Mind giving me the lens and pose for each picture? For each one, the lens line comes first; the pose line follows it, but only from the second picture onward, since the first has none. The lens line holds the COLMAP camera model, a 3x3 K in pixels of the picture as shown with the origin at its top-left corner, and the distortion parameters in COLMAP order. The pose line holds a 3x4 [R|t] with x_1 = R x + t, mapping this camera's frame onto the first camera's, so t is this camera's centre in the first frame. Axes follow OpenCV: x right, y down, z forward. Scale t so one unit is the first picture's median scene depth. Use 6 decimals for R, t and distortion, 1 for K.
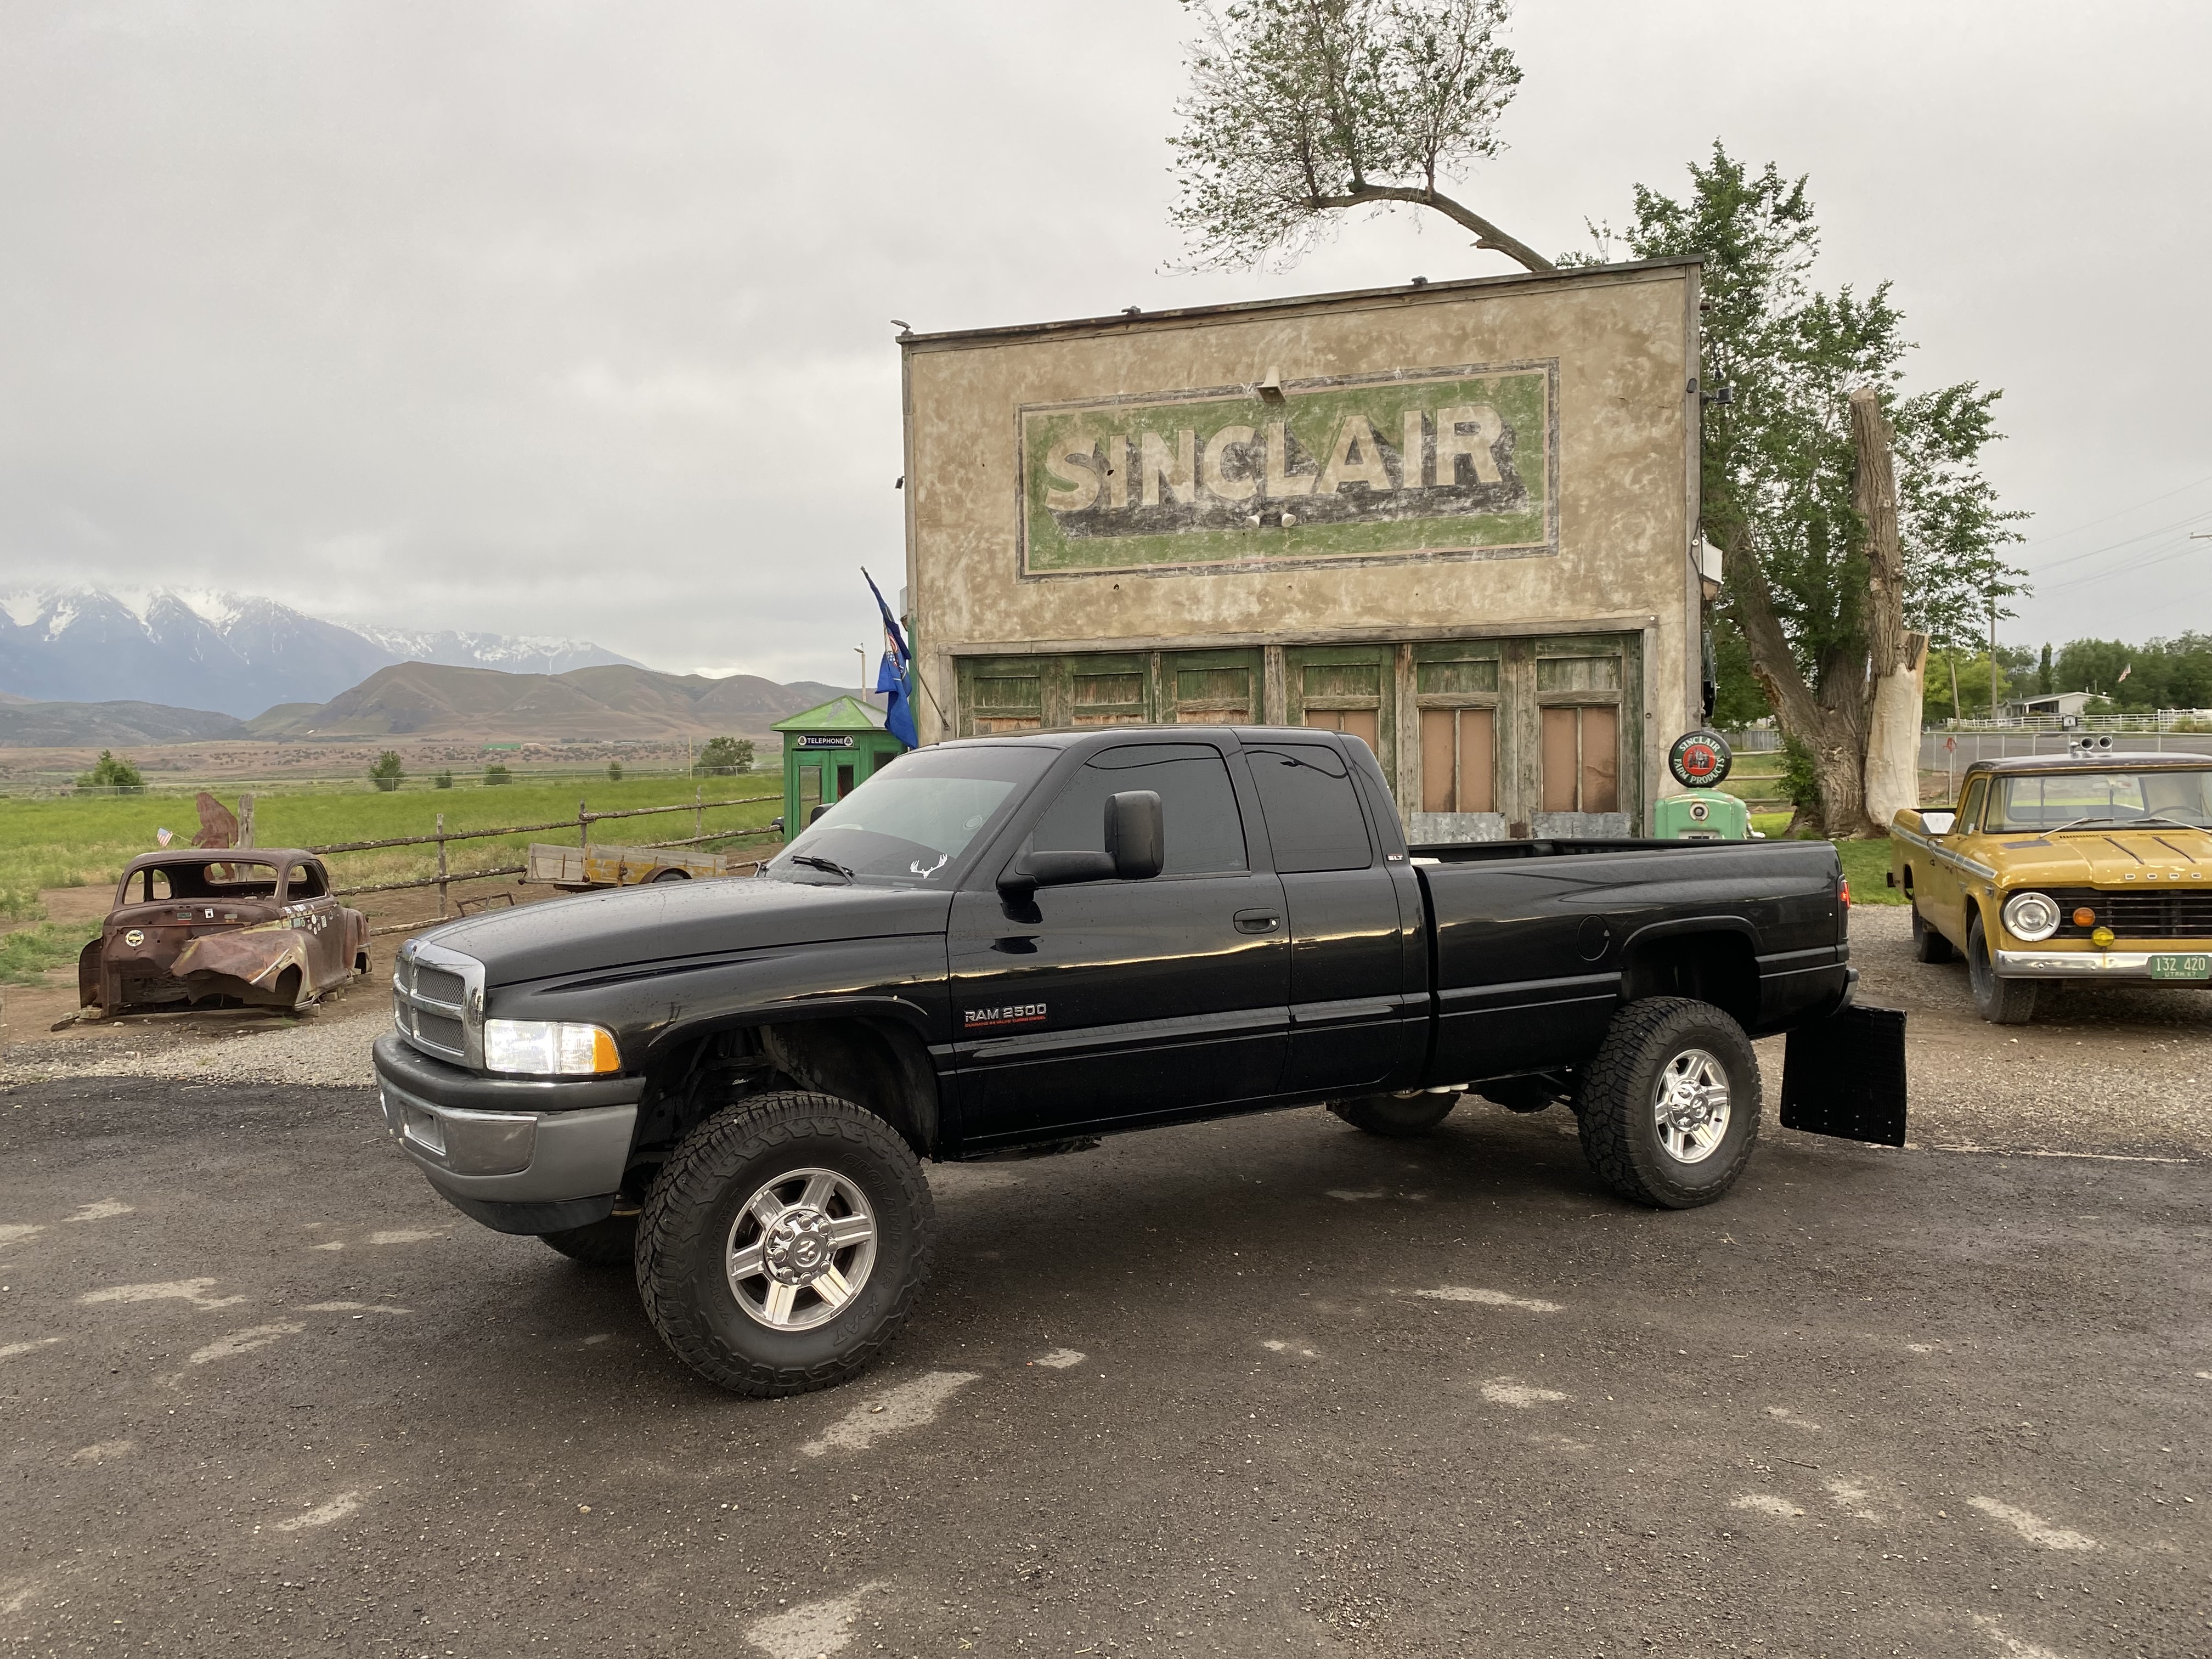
lens RADIAL K [[1787.8, 0, 1085.2], [0, 1787.8, 832.0], [0, 0, 1]] dist [0.073792, -0.095726]
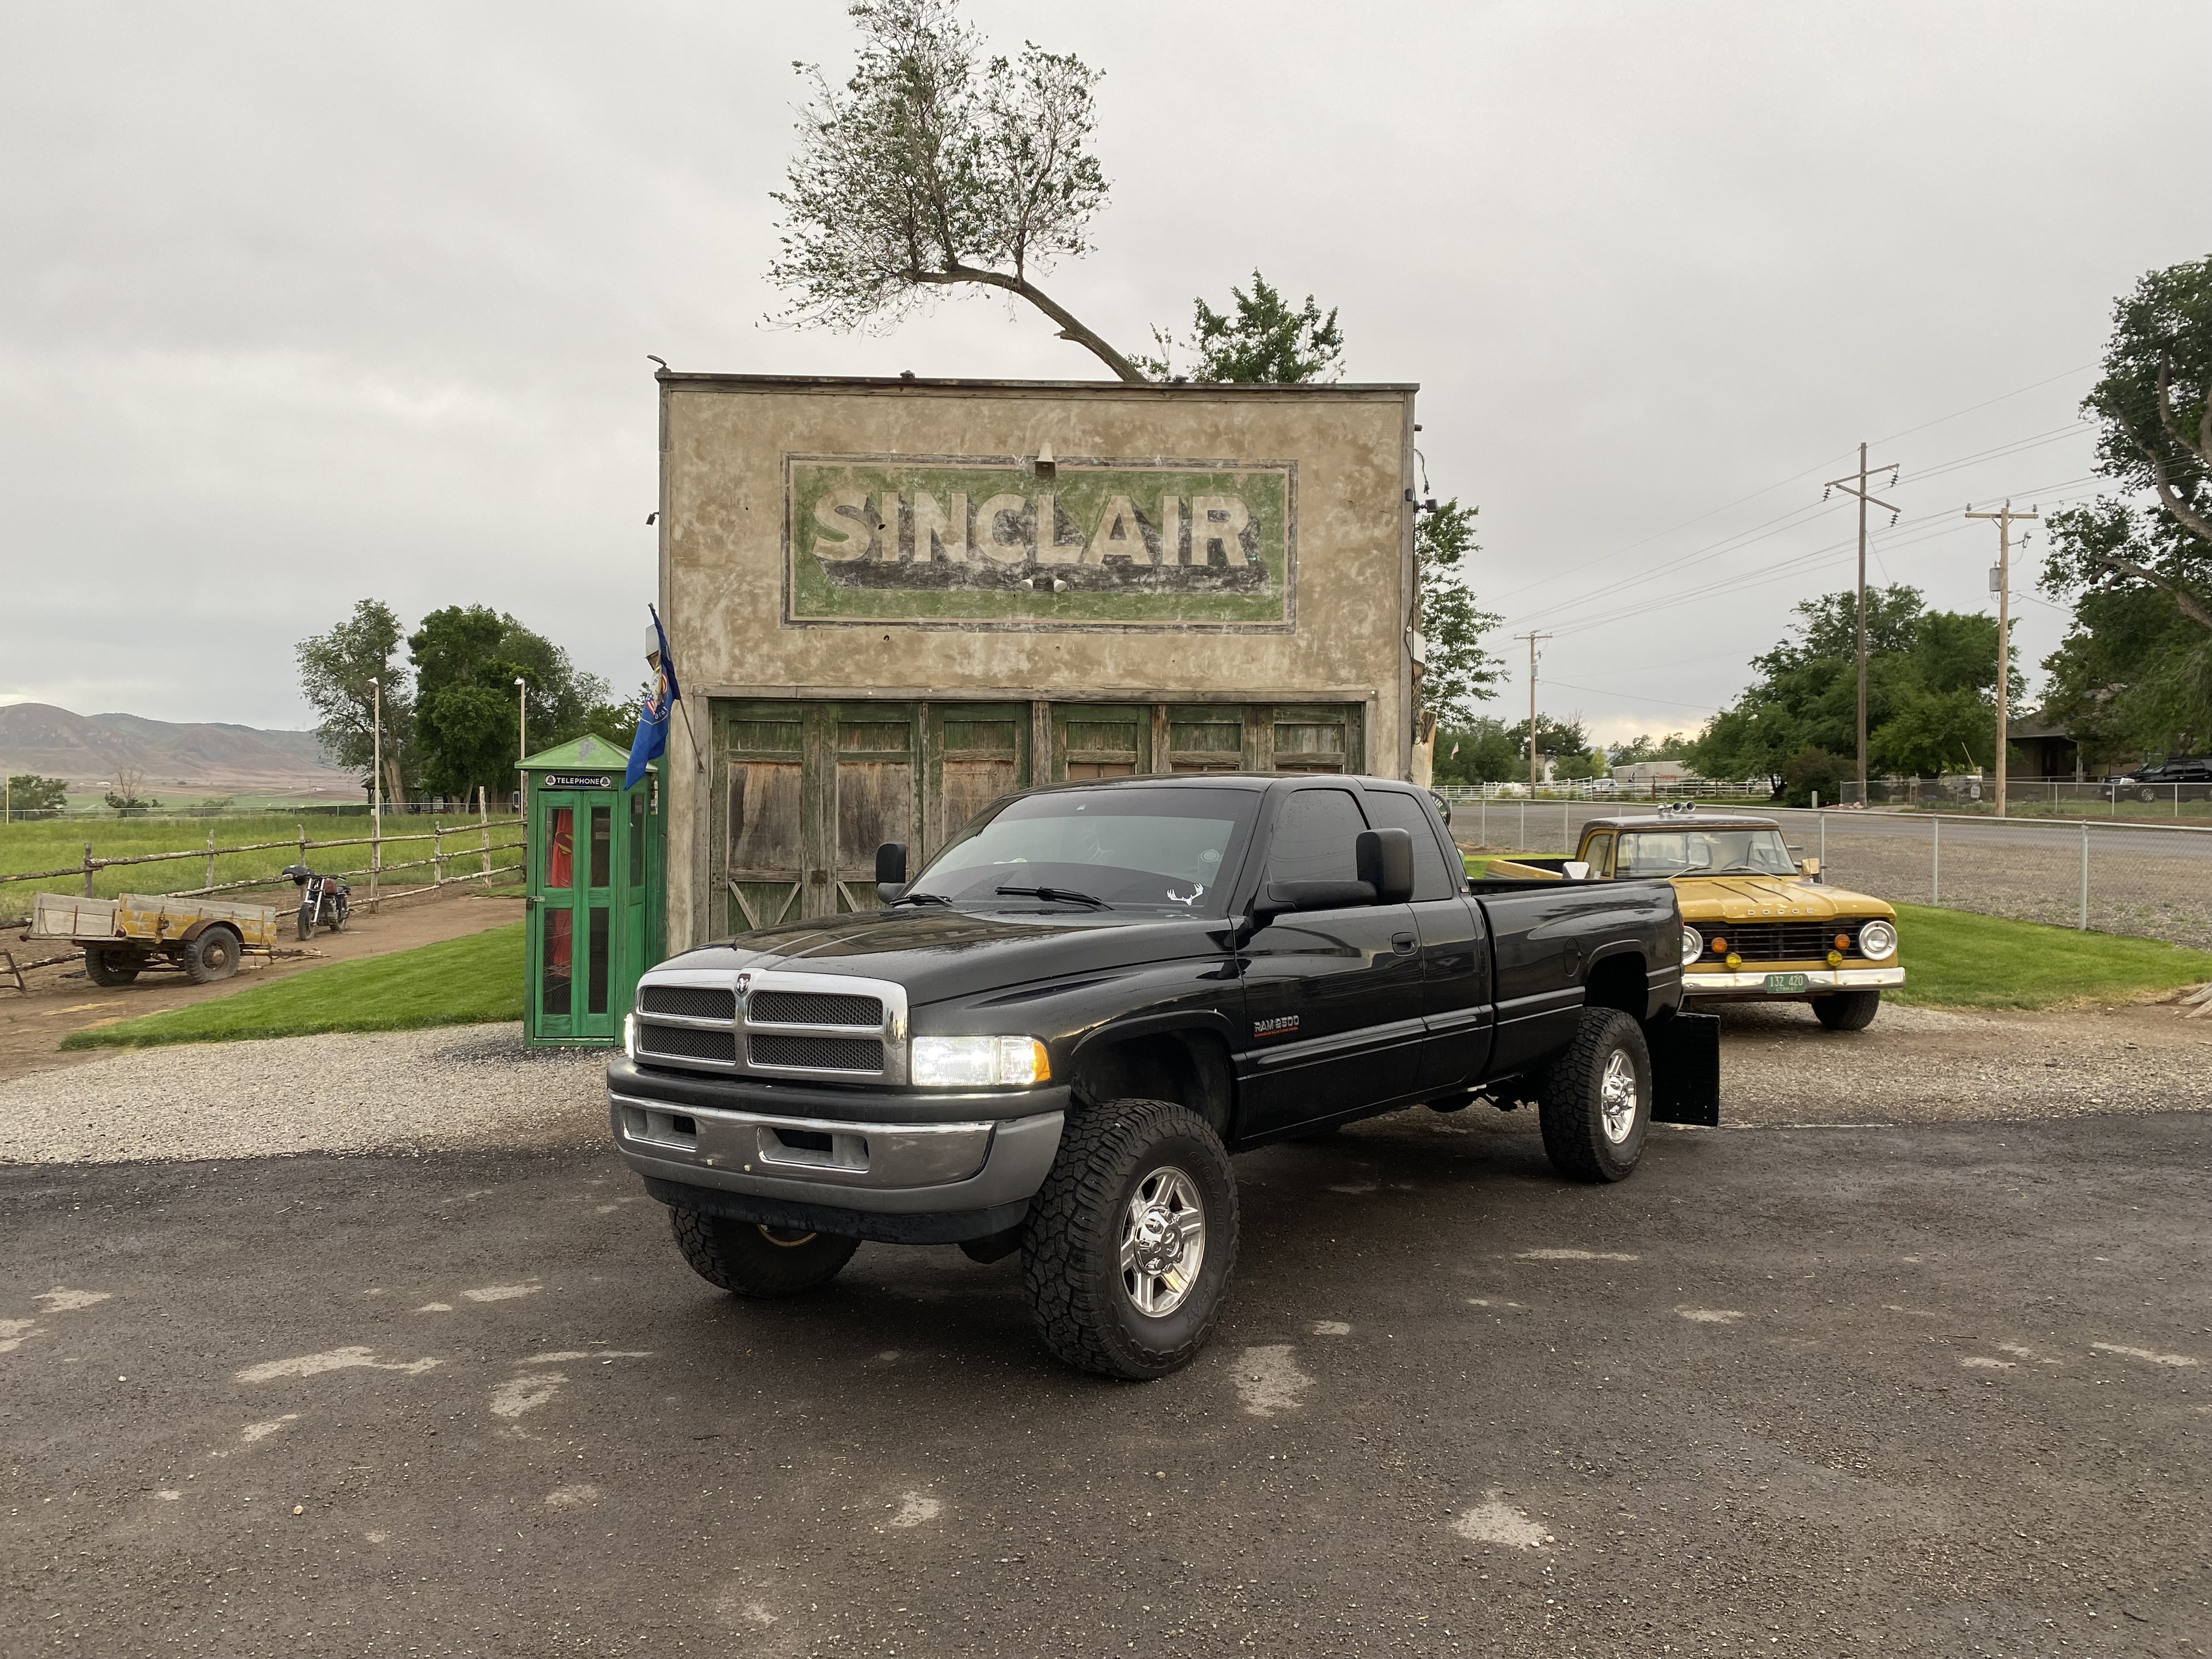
lens RADIAL K [[1787.8, 0, 1165.2], [0, 1787.8, 824.8], [0, 0, 1]] dist [0.073792, -0.095726]
pose [[0.924645, 0.014272, 0.380563, -0.233663], [-0.000933, 0.999379, -0.035213, 0.006609], [-0.380829, 0.032205, 0.924084, -0.008516]]
